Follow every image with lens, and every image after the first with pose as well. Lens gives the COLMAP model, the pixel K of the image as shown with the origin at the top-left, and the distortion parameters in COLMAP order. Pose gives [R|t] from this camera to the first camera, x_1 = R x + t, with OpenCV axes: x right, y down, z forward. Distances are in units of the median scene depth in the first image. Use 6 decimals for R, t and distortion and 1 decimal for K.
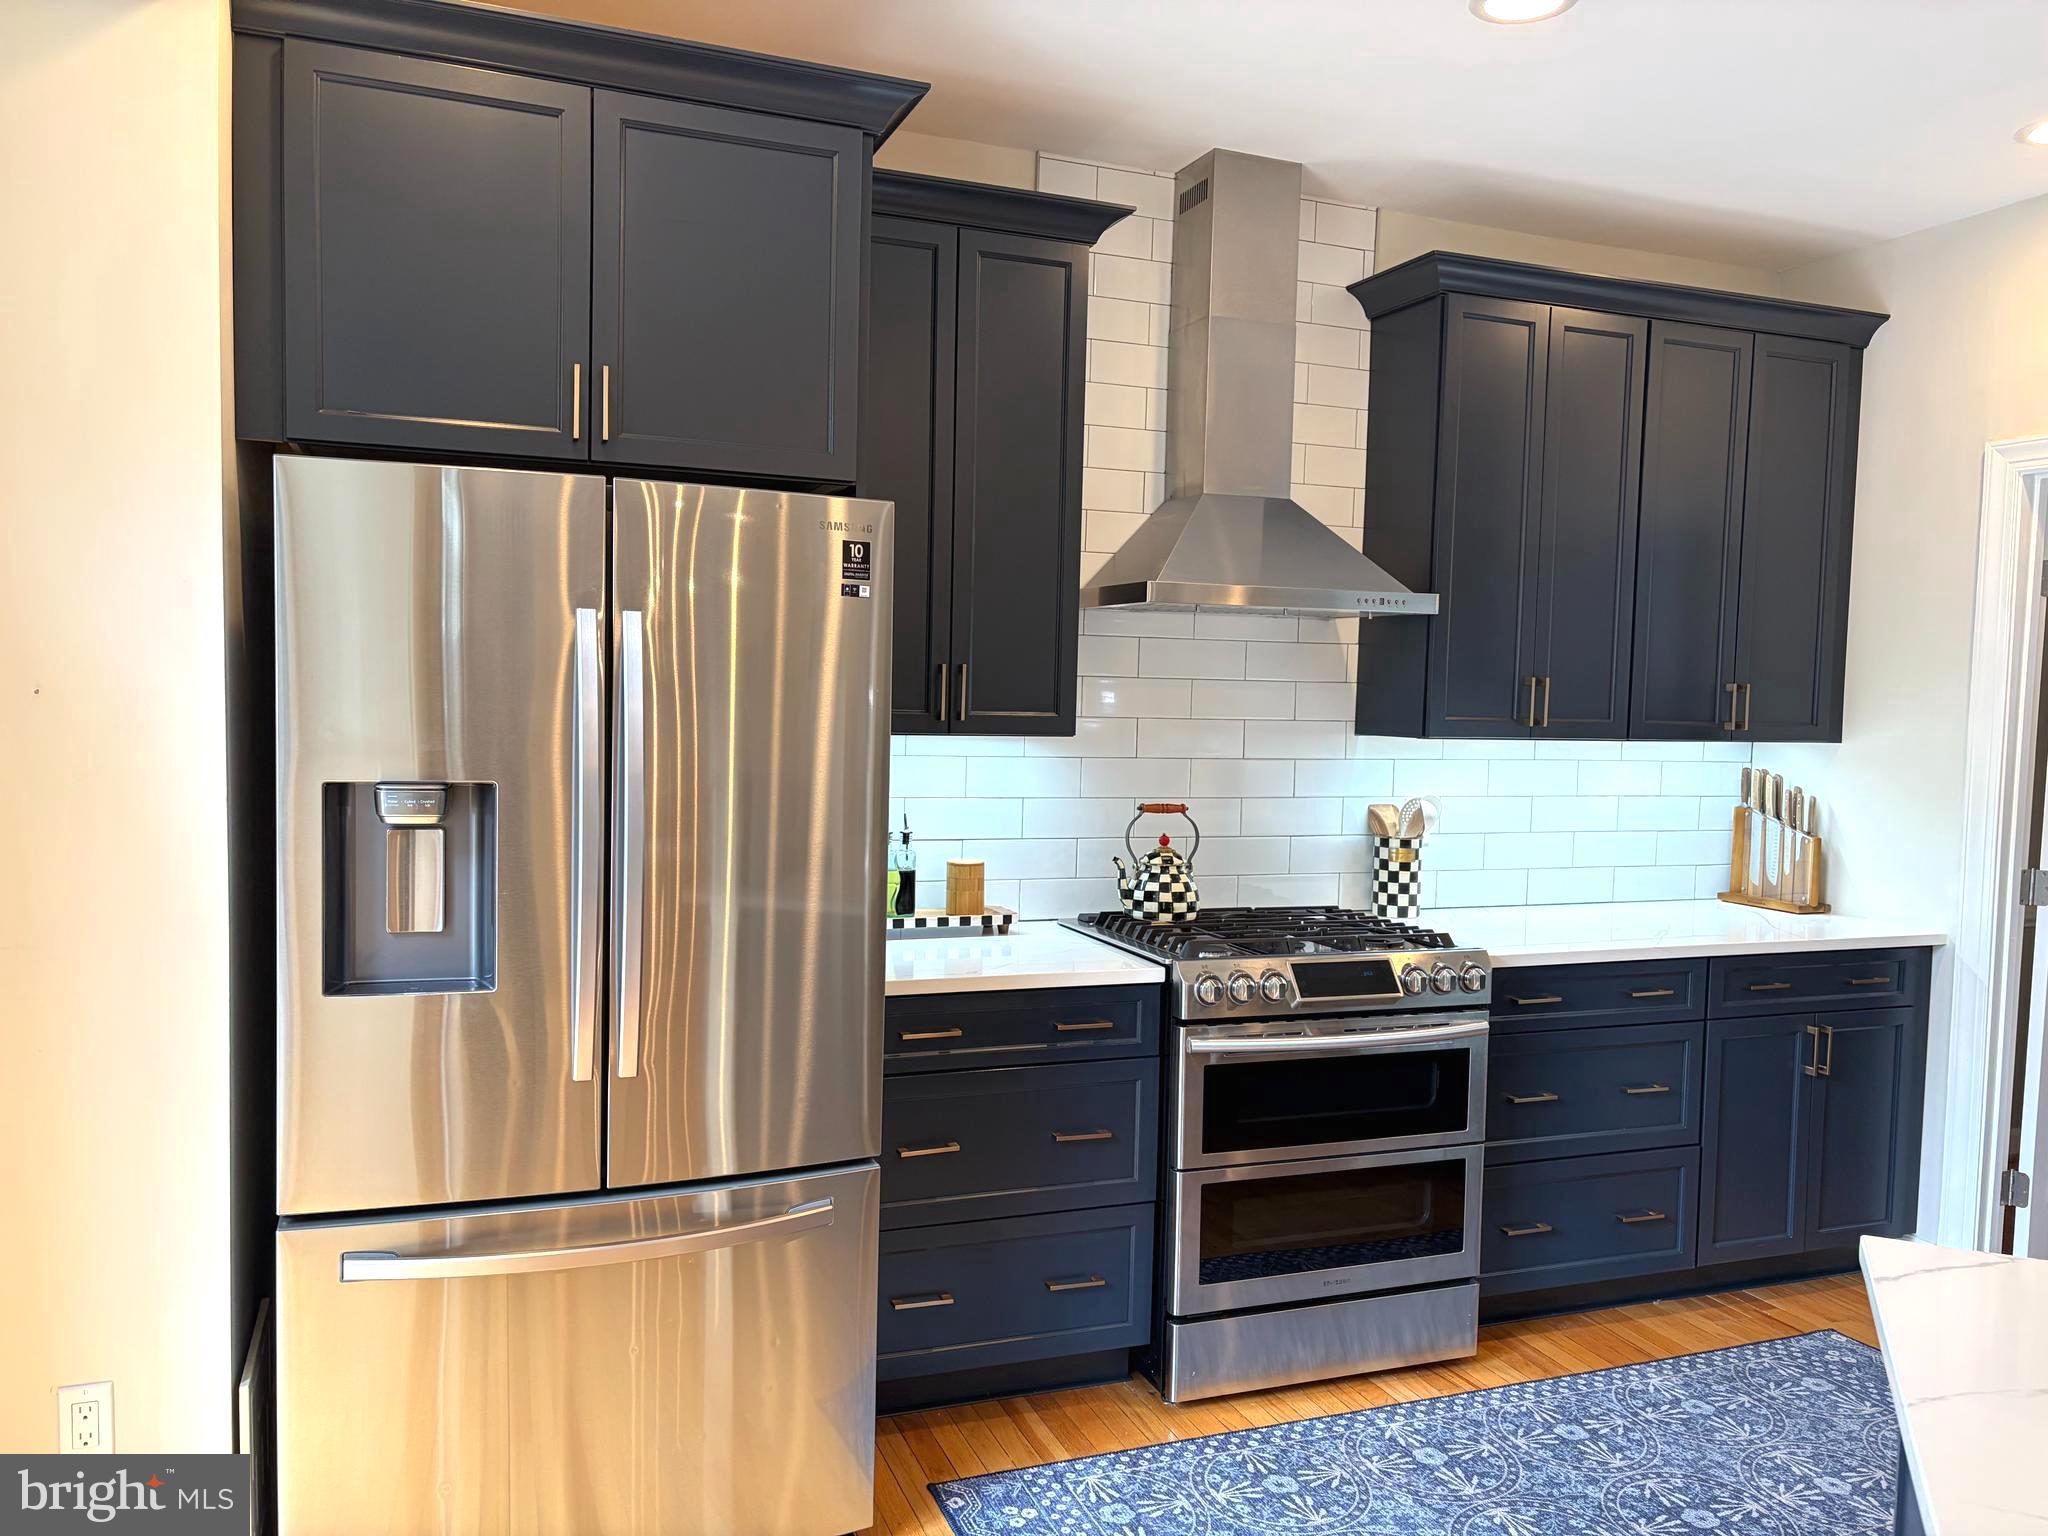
lens RADIAL K [[1538.6, 0, 1016.6], [0, 1538.6, 773.9], [0, 0, 1]] dist [0.026558, -0.030559]
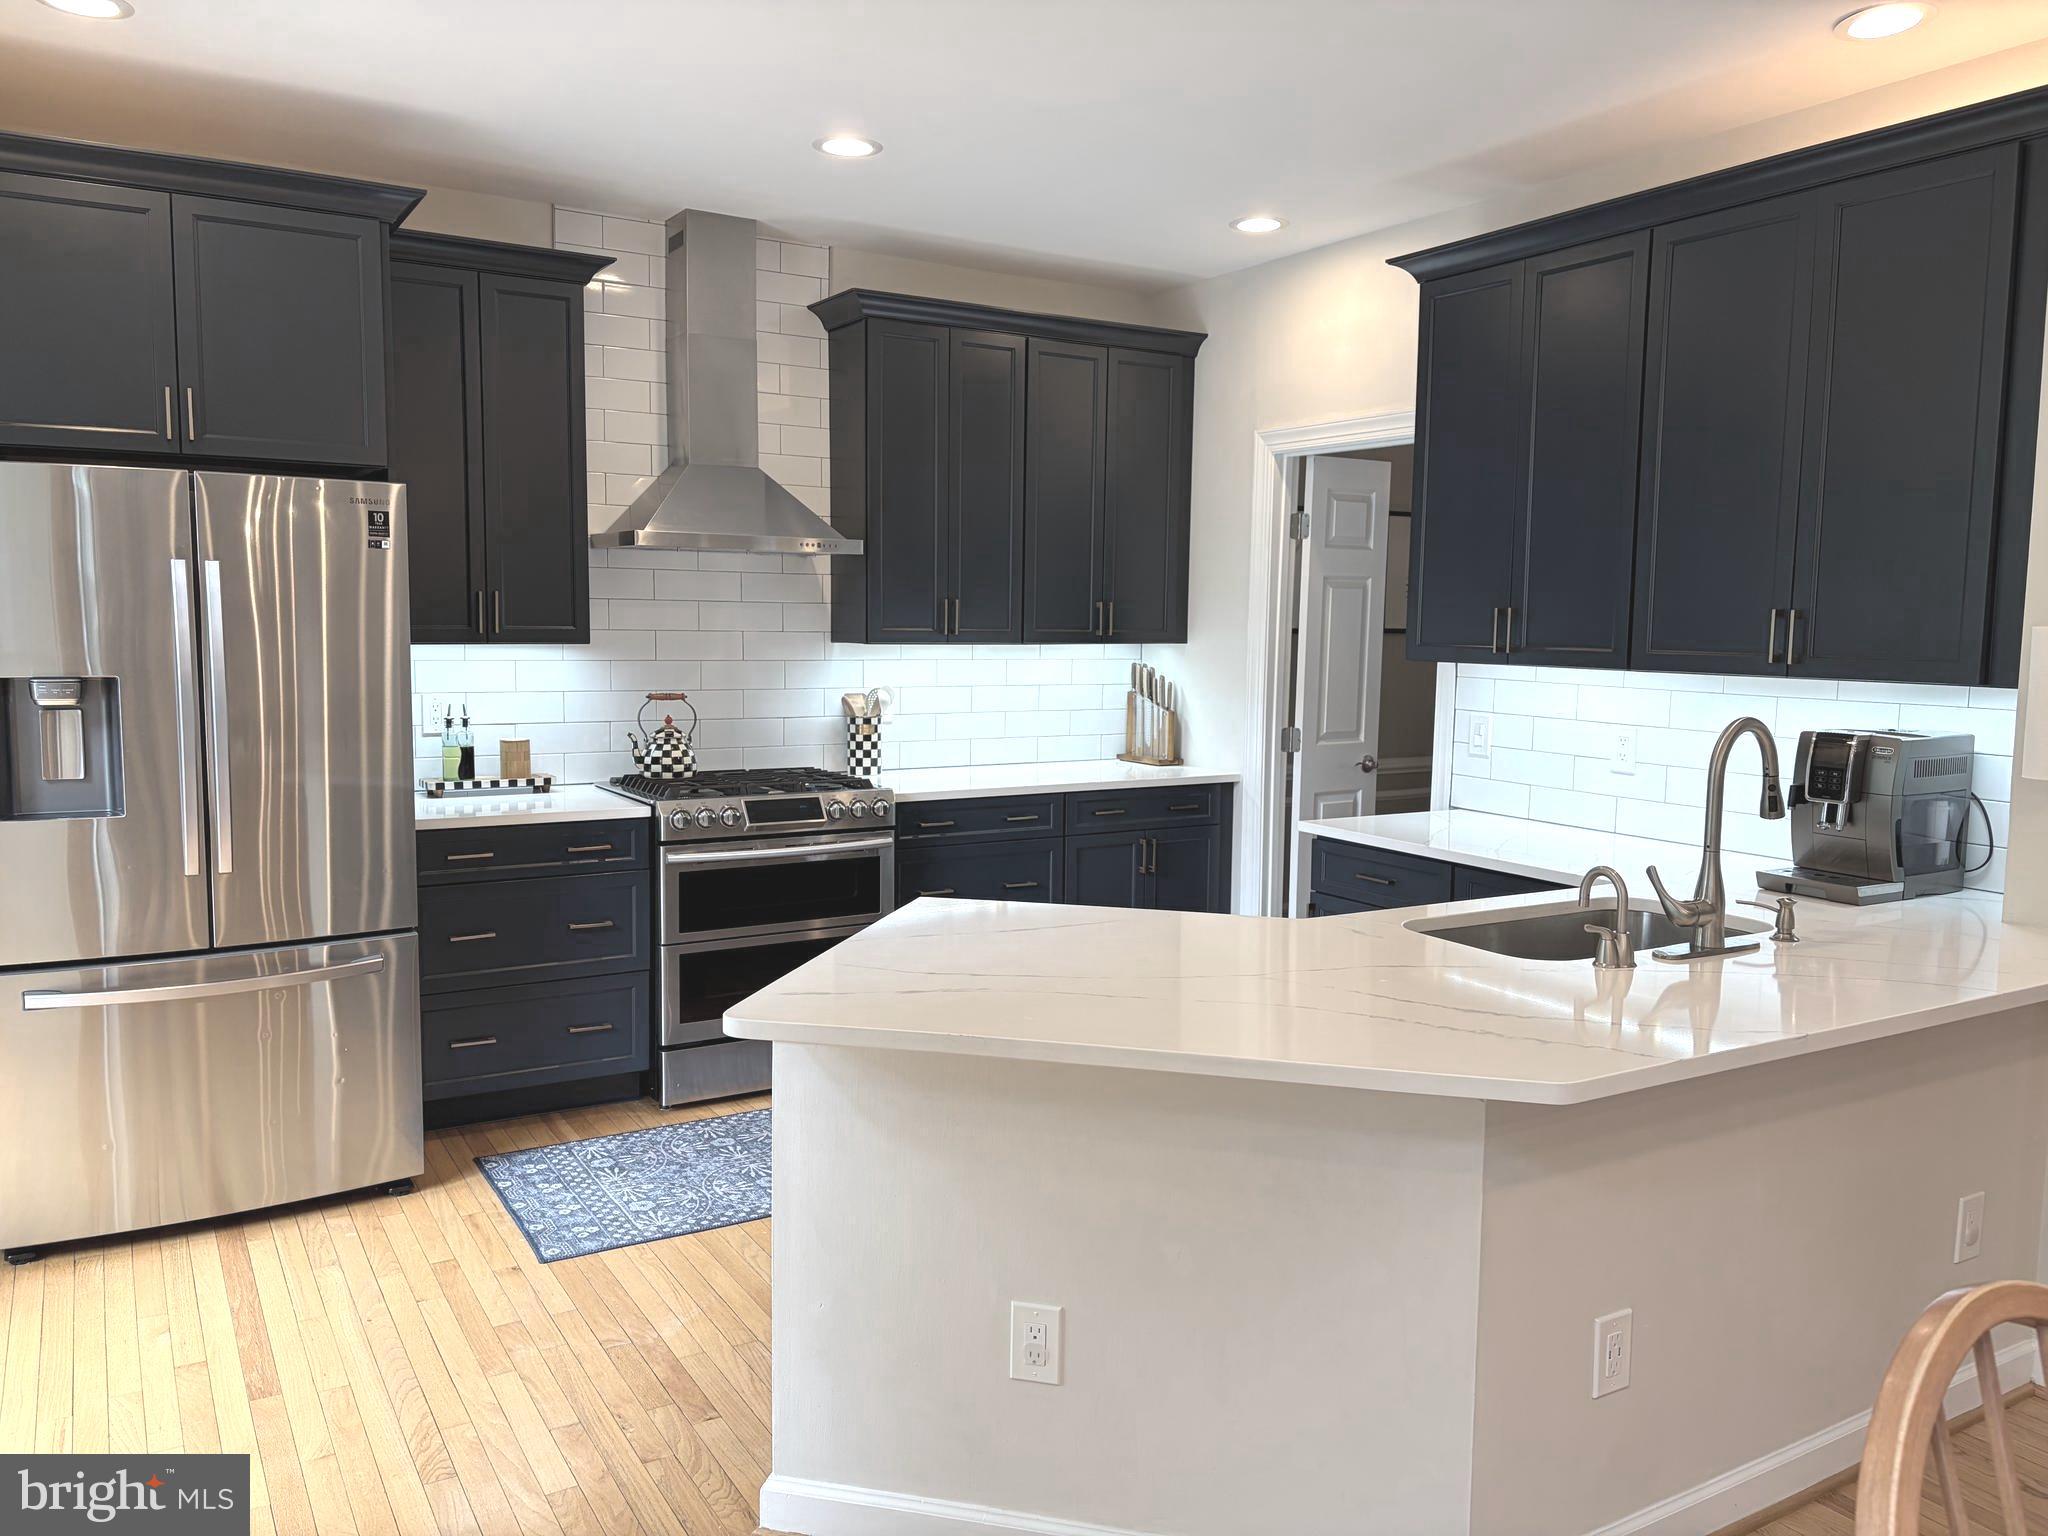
lens RADIAL K [[1538.6, 0, 1033.7], [0, 1538.6, 764.2], [0, 0, 1]] dist [0.026558, -0.030559]
pose [[0.982349, -0.030531, 0.184547, 0.171362], [0.022237, 0.998654, 0.046850, 0.026936], [-0.185729, -0.041919, 0.981706, -0.429791]]
